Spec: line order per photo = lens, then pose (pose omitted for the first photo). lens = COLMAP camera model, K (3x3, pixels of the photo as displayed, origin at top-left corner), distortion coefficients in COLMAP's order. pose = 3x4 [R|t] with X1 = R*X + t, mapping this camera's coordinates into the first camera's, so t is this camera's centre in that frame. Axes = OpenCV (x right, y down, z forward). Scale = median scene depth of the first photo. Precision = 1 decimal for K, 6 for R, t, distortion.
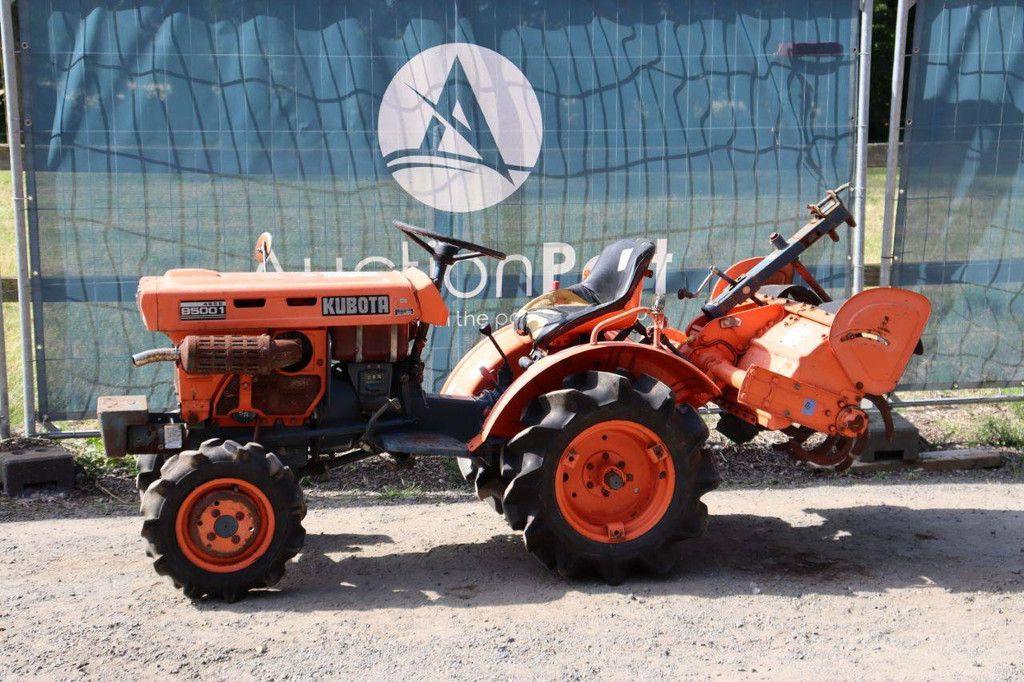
lens RADIAL K [[1714.4, 0, 512.0], [0, 1714.4, 341.0], [0, 0, 1]] dist [0.151662, 0.162241]
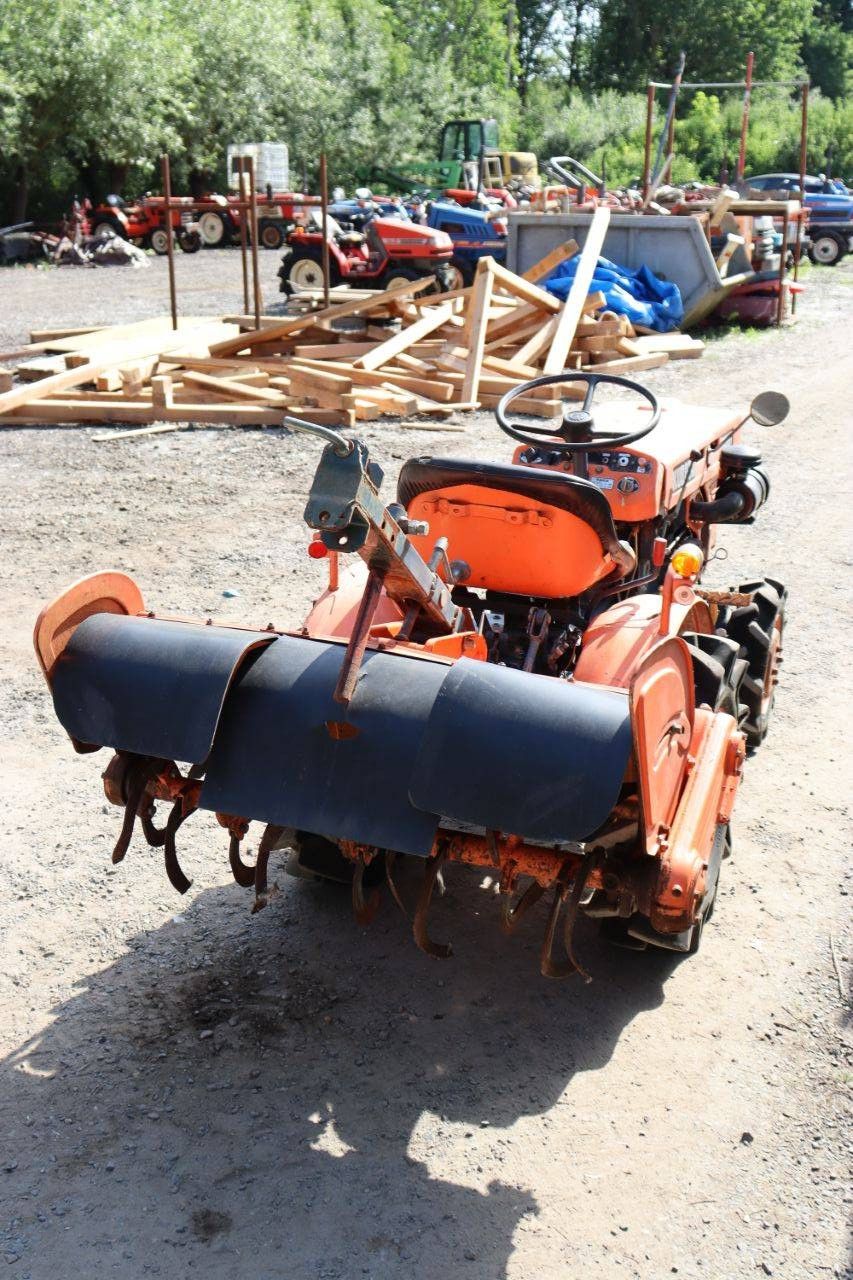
lens RADIAL K [[1478.3, 0, 426.5], [0, 1478.3, 640.0], [0, 0, 1]] dist [-0.045307, 0.200784]
pose [[-0.562867, 0.239994, -0.790938, 0.520746], [-0.140575, 0.915181, 0.377732, -0.198468], [0.814506, 0.323799, -0.481388, 1.297793]]
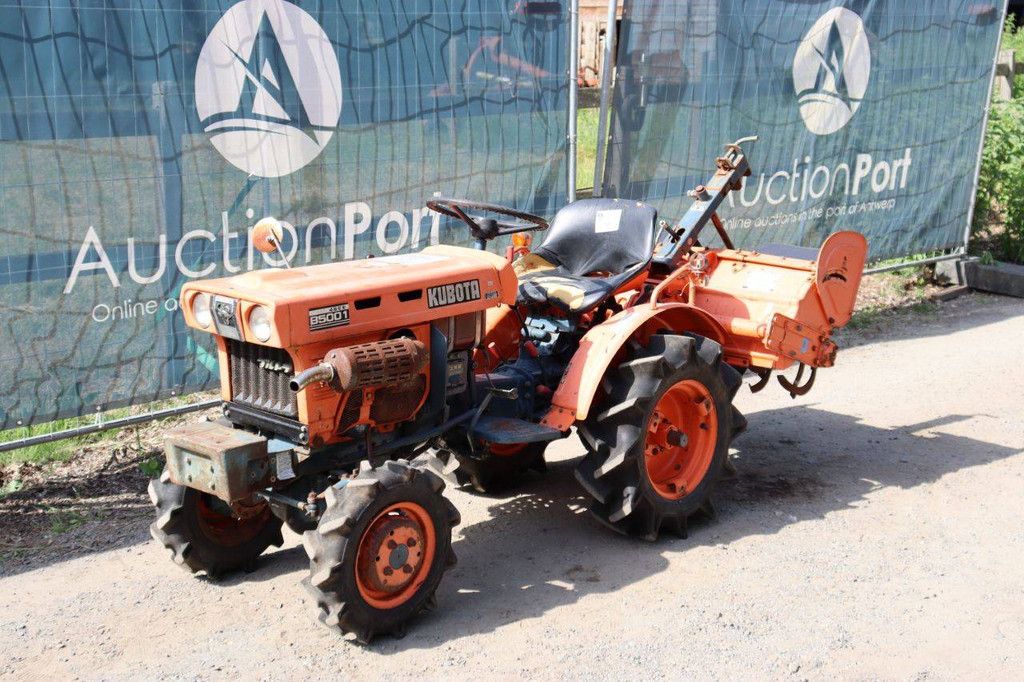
lens RADIAL K [[1474.7, 0, 512.0], [0, 1474.7, 341.0], [0, 0, 1]] dist [0.020970, 0.490672]
pose [[0.827373, -0.115148, 0.549723, -0.489997], [0.077203, 0.992784, 0.091758, -0.063941], [-0.556322, -0.033478, 0.830292, 0.317279]]
